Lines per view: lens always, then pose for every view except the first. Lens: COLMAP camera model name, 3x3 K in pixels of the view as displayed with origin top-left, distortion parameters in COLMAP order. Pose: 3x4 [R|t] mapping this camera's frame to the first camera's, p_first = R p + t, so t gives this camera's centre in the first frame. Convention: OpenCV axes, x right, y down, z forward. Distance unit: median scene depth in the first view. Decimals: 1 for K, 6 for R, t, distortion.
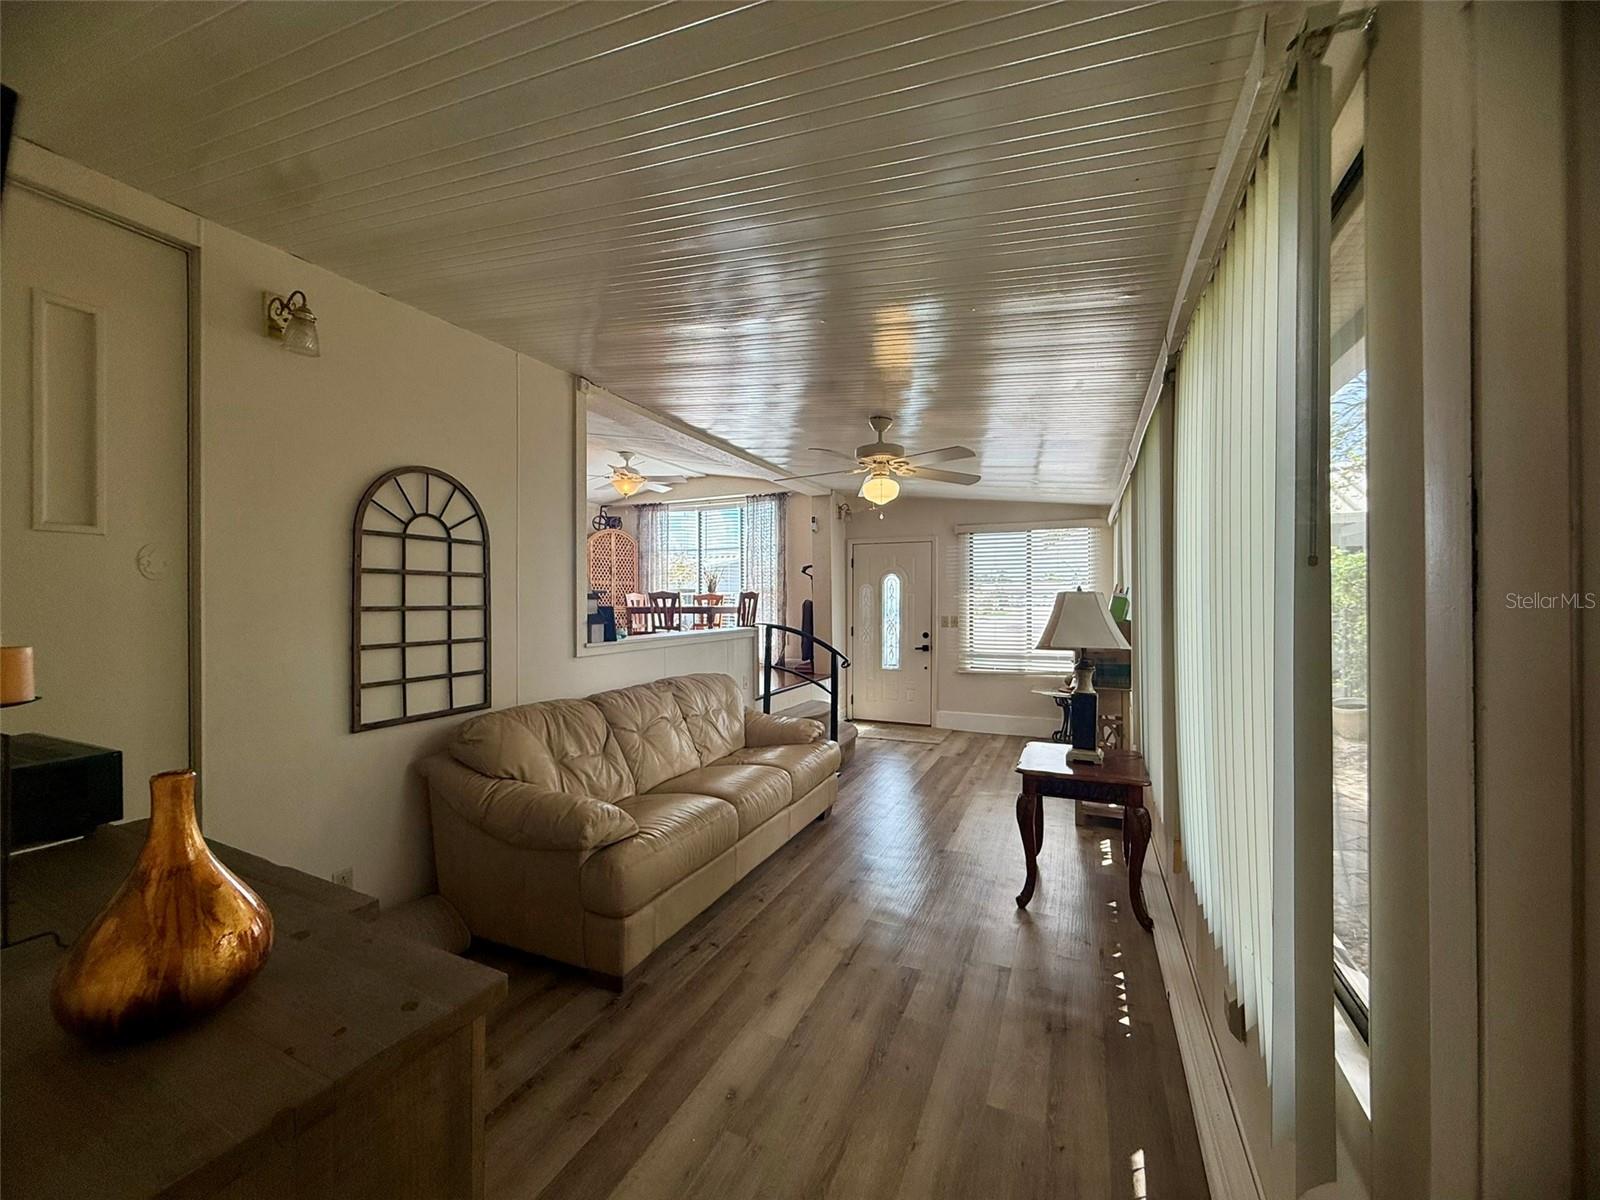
lens RADIAL K [[636.6, 0, 798.2], [0, 636.6, 600.8], [0, 0, 1]] dist [0.000059, 0.000155]
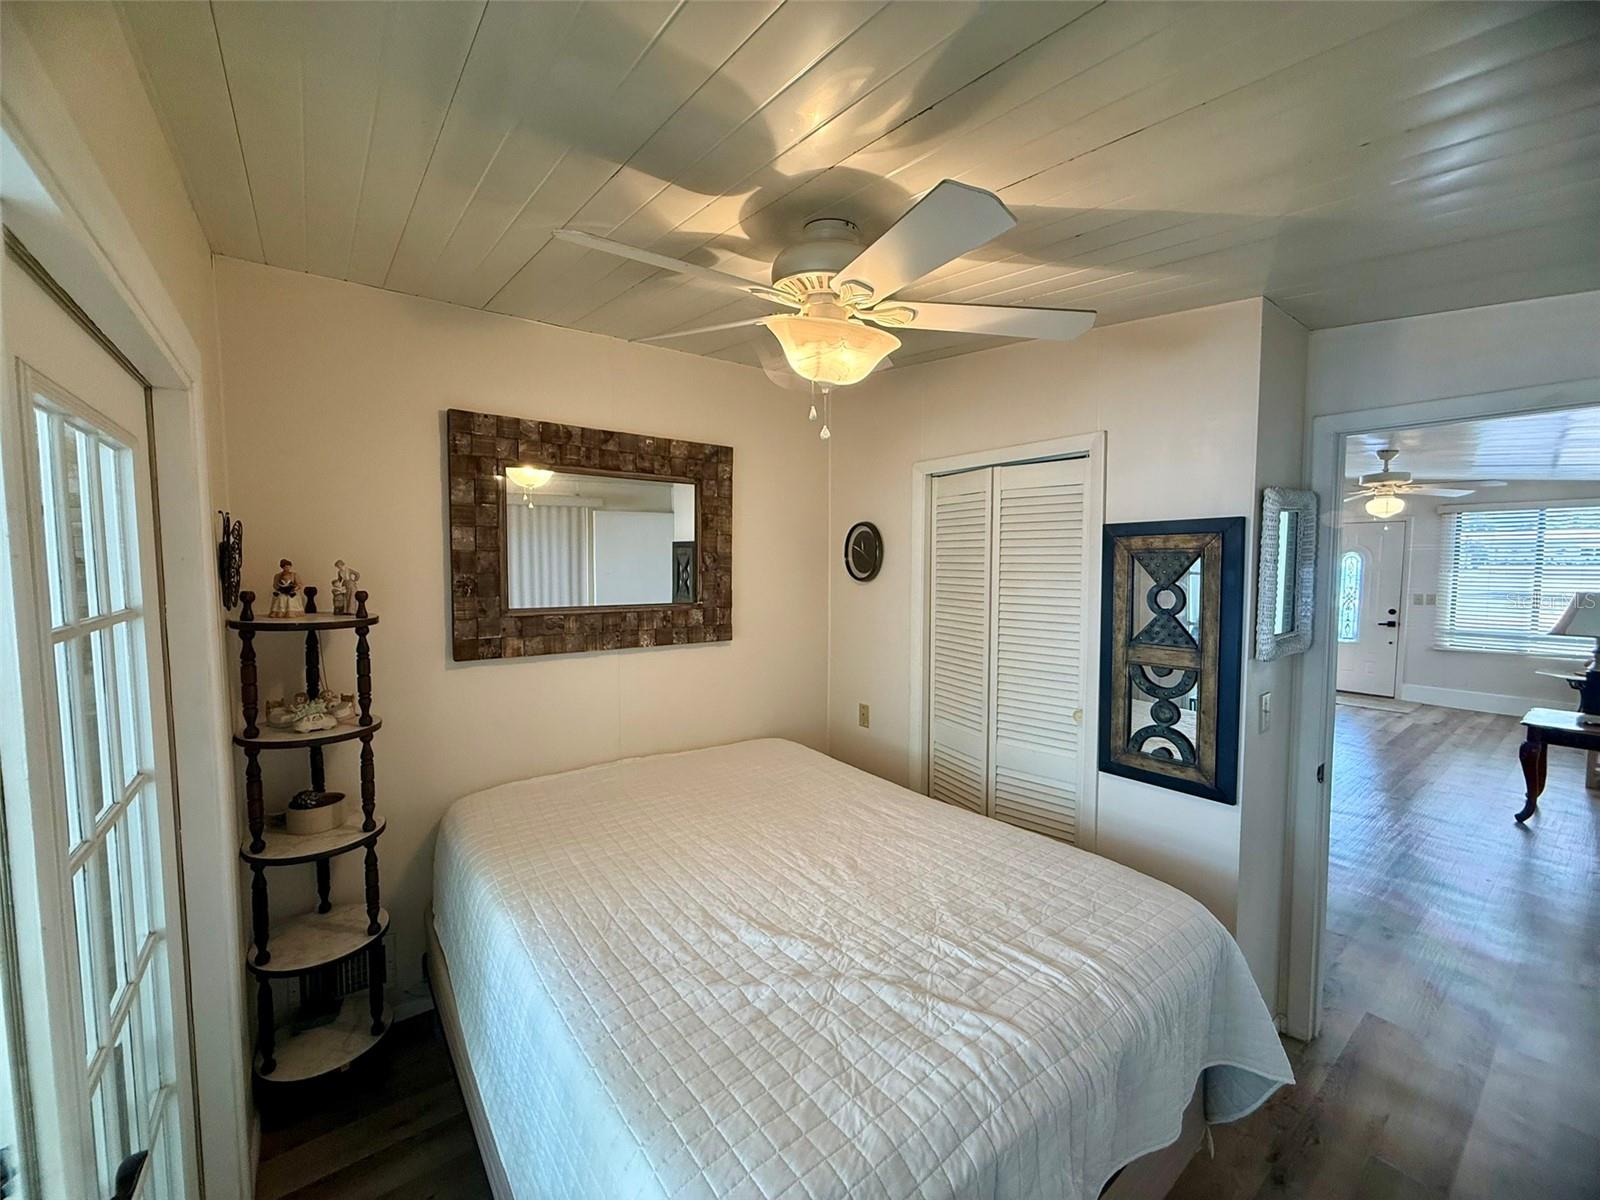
lens RADIAL K [[640.1, 0, 795.8], [0, 640.1, 599.8], [0, 0, 1]] dist [0.000618, 0.000046]
pose [[0.876209, 0.029853, -0.481006, -0.185334], [0.003737, 0.997629, 0.068723, -0.050077], [0.481917, -0.062013, 0.874020, -0.471404]]
